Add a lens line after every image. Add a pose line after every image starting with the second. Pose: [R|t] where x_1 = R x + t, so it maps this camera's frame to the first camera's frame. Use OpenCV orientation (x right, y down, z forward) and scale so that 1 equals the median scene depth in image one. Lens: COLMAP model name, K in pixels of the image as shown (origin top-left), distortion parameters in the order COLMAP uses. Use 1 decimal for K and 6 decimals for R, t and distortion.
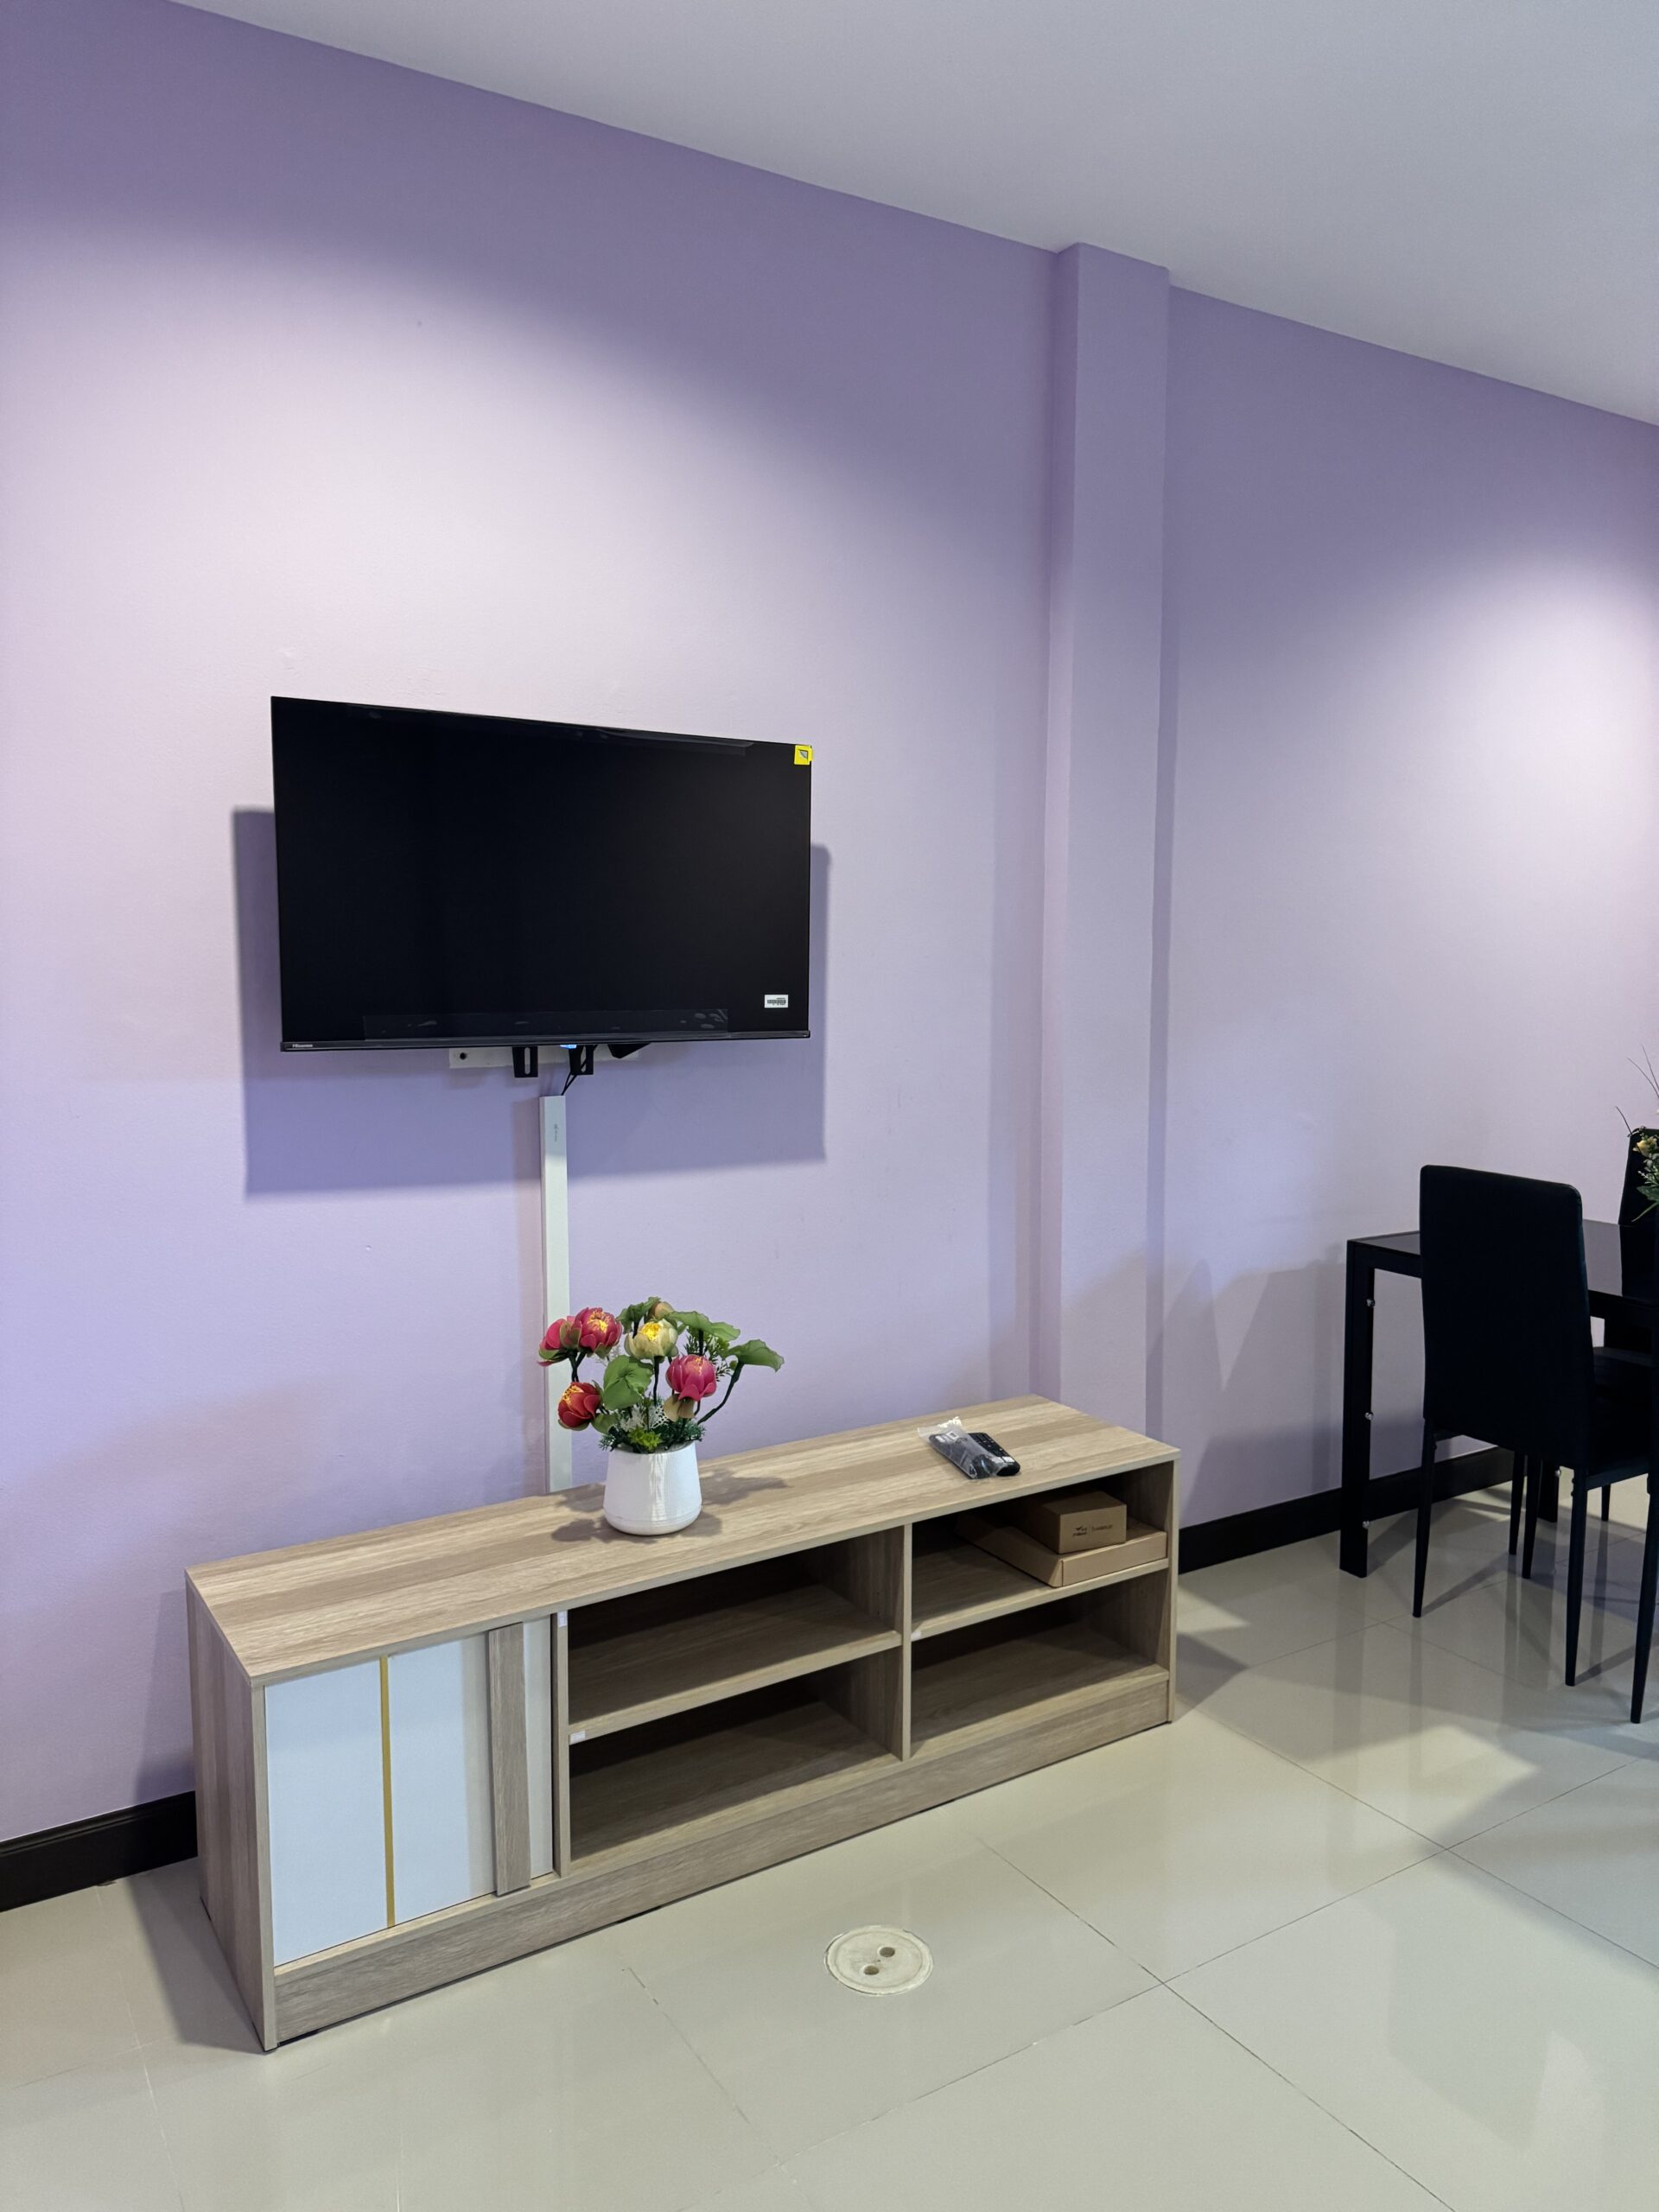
lens RADIAL K [[1551.7, 0, 830.1], [0, 1551.7, 1117.0], [0, 0, 1]] dist [0.011479, 0.002078]
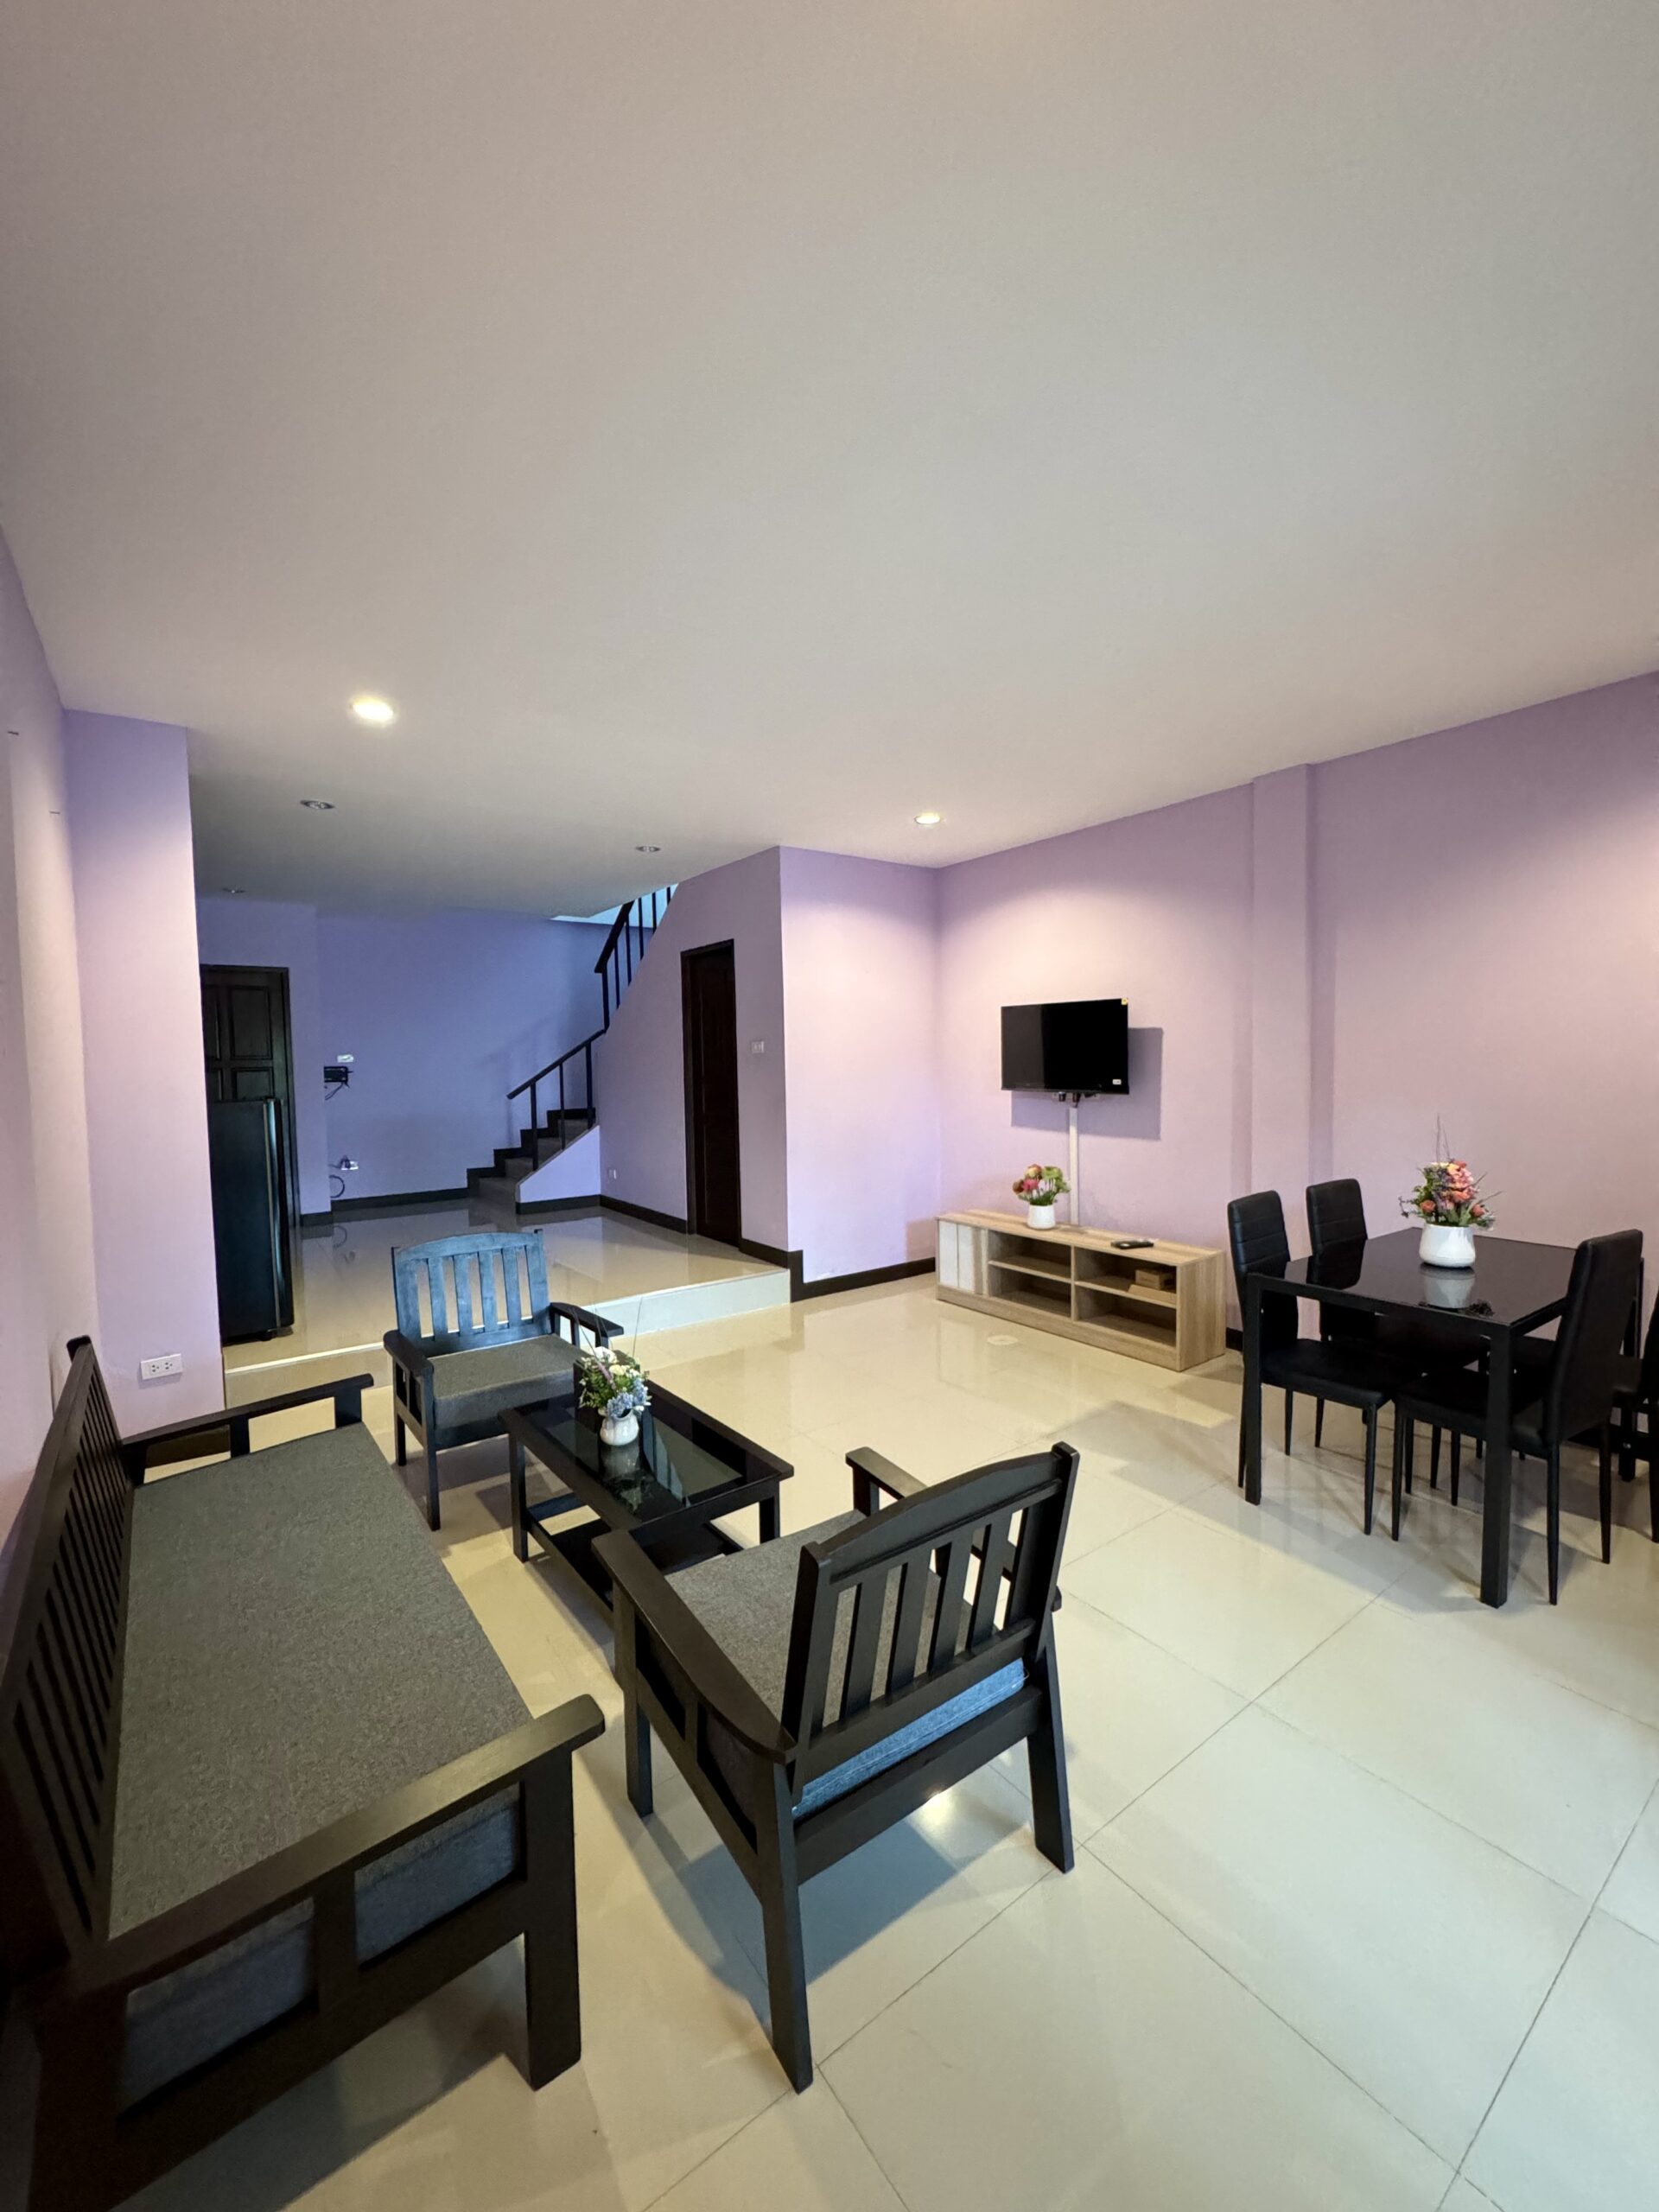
lens RADIAL K [[893.8, 0, 831.0], [0, 893.8, 1103.6], [0, 0, 1]] dist [-0.001480, -0.000726]
pose [[0.063788, 0.050204, -0.996700, 1.734813], [-0.083885, 0.995469, 0.044773, -0.066330], [0.994432, 0.080752, 0.067710, 0.335558]]
